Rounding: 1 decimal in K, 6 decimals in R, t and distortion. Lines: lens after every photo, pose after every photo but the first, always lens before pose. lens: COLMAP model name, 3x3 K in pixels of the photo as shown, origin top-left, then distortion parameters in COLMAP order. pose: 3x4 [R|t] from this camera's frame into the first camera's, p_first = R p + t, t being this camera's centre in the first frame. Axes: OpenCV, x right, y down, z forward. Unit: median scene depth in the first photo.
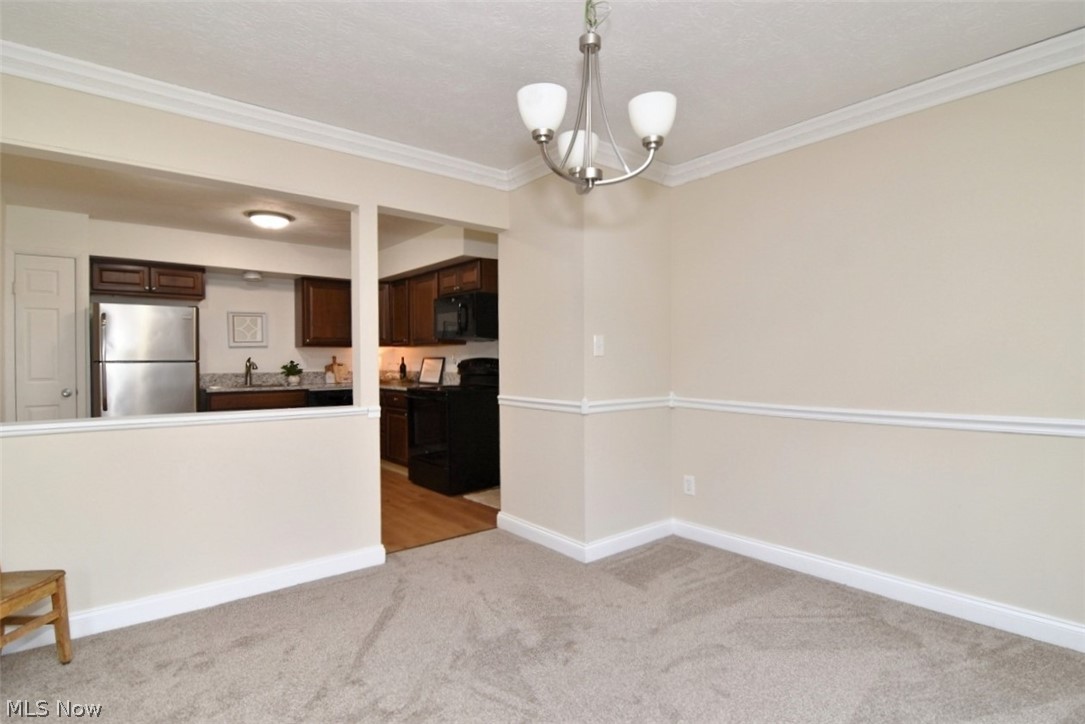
lens RADIAL K [[540.5, 0, 542.5], [0, 540.5, 362.0], [0, 0, 1]] dist [-0.001135, -0.013323]
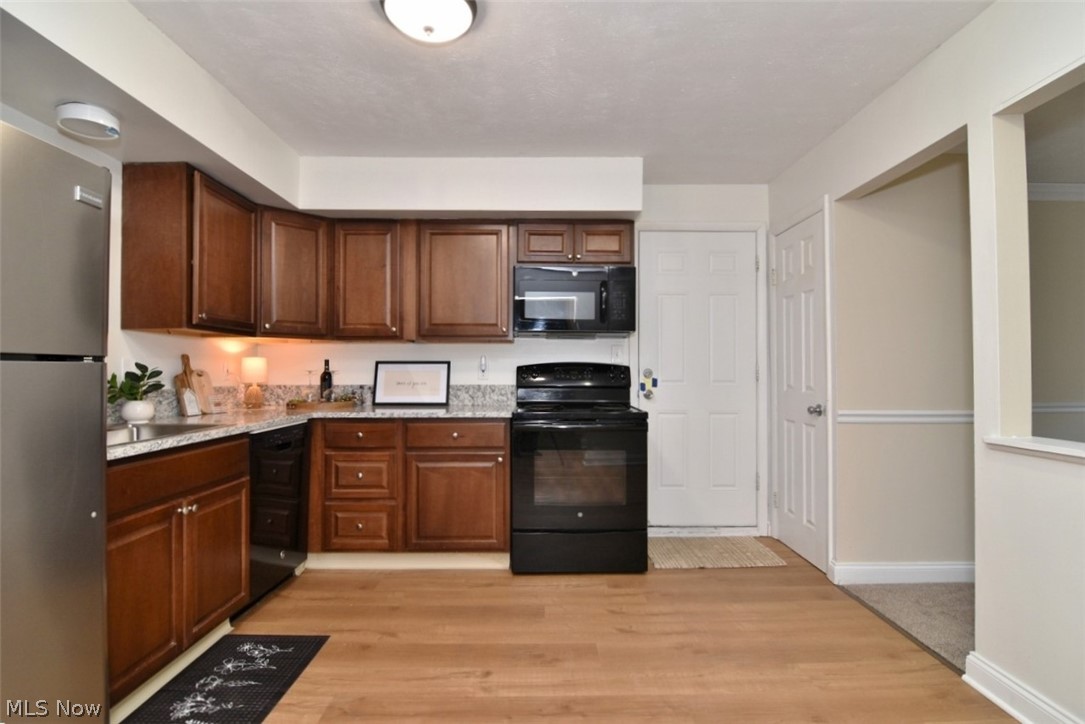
lens RADIAL K [[540.5, 0, 542.5], [0, 540.5, 362.0], [0, 0, 1]] dist [-0.001135, -0.013323]
pose [[0.632088, 0.015195, 0.774748, -0.612839], [0.000478, 0.999800, -0.019999, 0.005341], [-0.774897, 0.013012, 0.631954, 0.551362]]
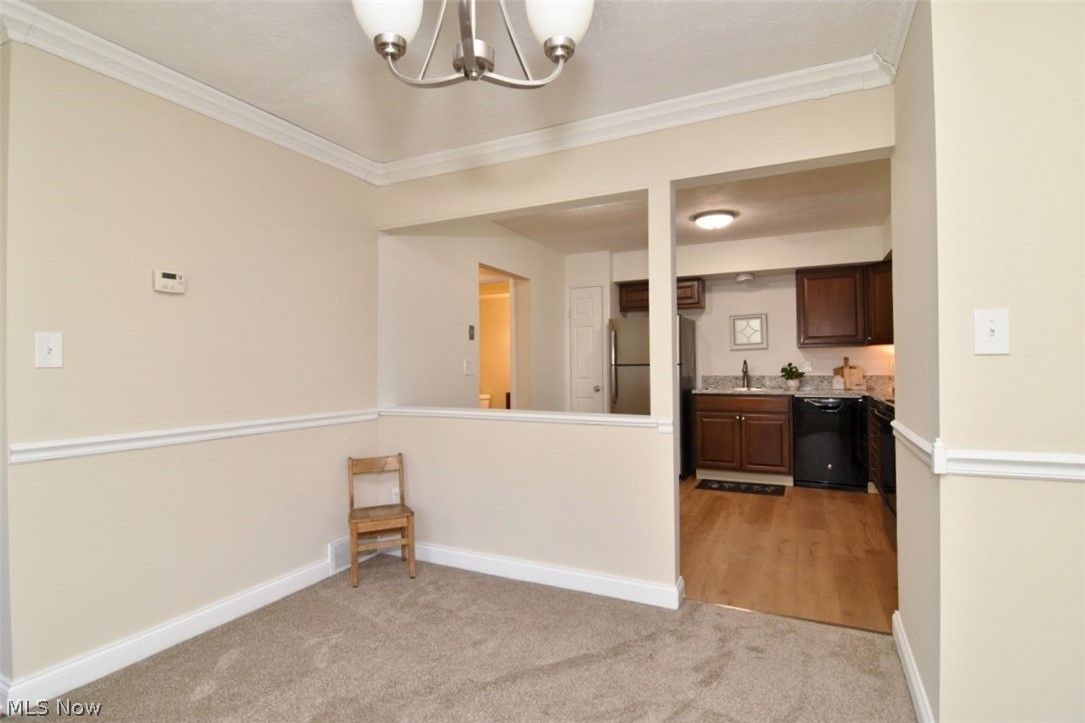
lens RADIAL K [[535.6, 0, 542.5], [0, 535.6, 361.5], [0, 0, 1]] dist [-0.003036, -0.013257]
pose [[0.412085, -0.006196, -0.911124, 0.199967], [0.004617, 0.999978, -0.004713, -0.002753], [0.911134, -0.002265, 0.412105, 0.255287]]
